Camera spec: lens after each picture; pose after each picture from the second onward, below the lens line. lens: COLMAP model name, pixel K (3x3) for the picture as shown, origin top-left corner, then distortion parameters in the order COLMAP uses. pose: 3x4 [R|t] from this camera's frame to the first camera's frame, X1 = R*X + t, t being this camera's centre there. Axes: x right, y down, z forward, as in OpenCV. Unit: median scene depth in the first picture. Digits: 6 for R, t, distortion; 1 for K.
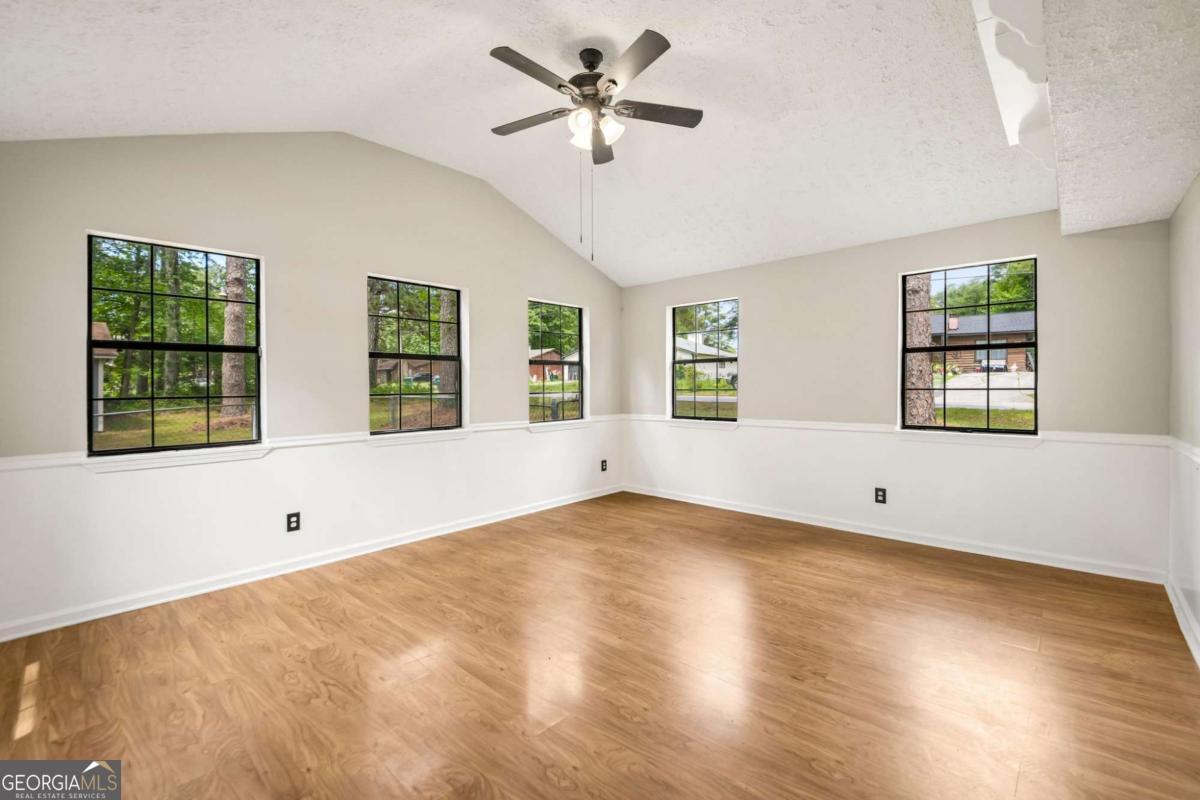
lens RADIAL K [[515.5, 0, 602.0], [0, 515.5, 391.3], [0, 0, 1]] dist [0.000532, -0.004123]
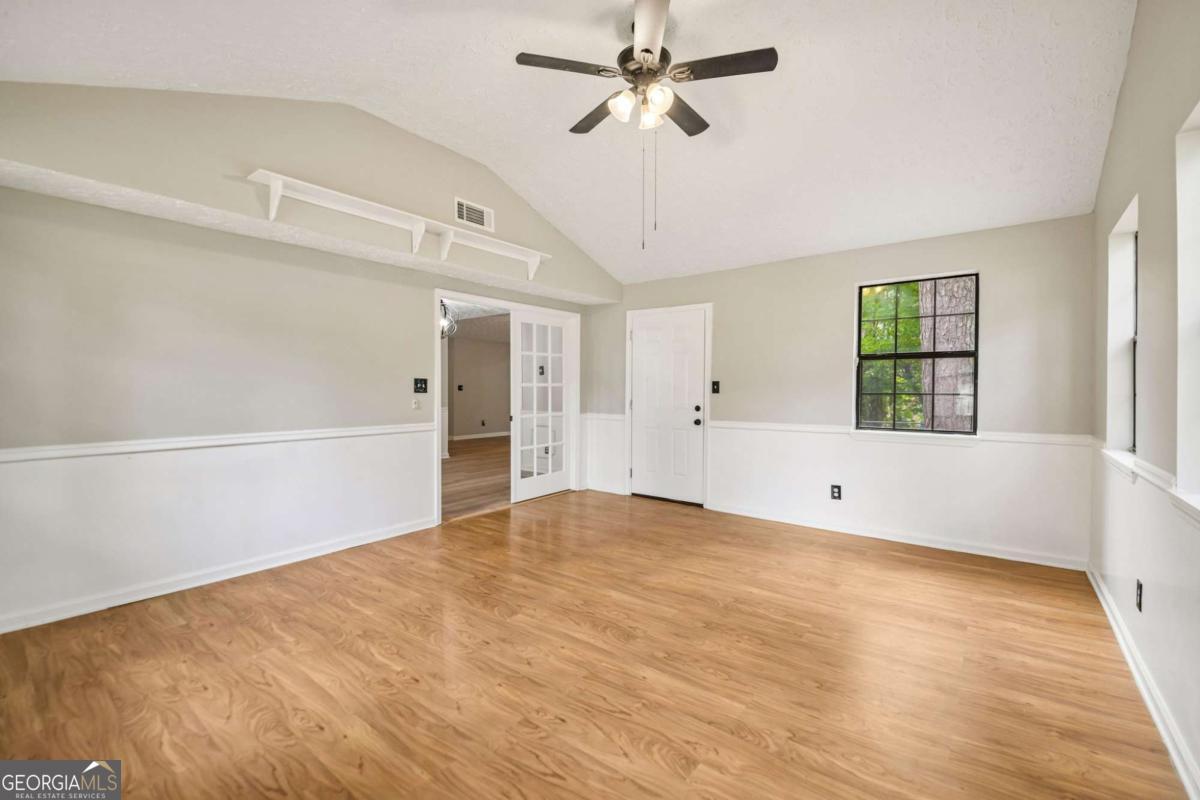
lens RADIAL K [[515.5, 0, 597.3], [0, 515.5, 397.9], [0, 0, 1]] dist [0.000532, -0.004123]
pose [[-0.996978, 0.012317, -0.076707, 0.126711], [0.010177, 0.999550, 0.028222, -0.015107], [0.077020, 0.027356, -0.996654, 1.848494]]
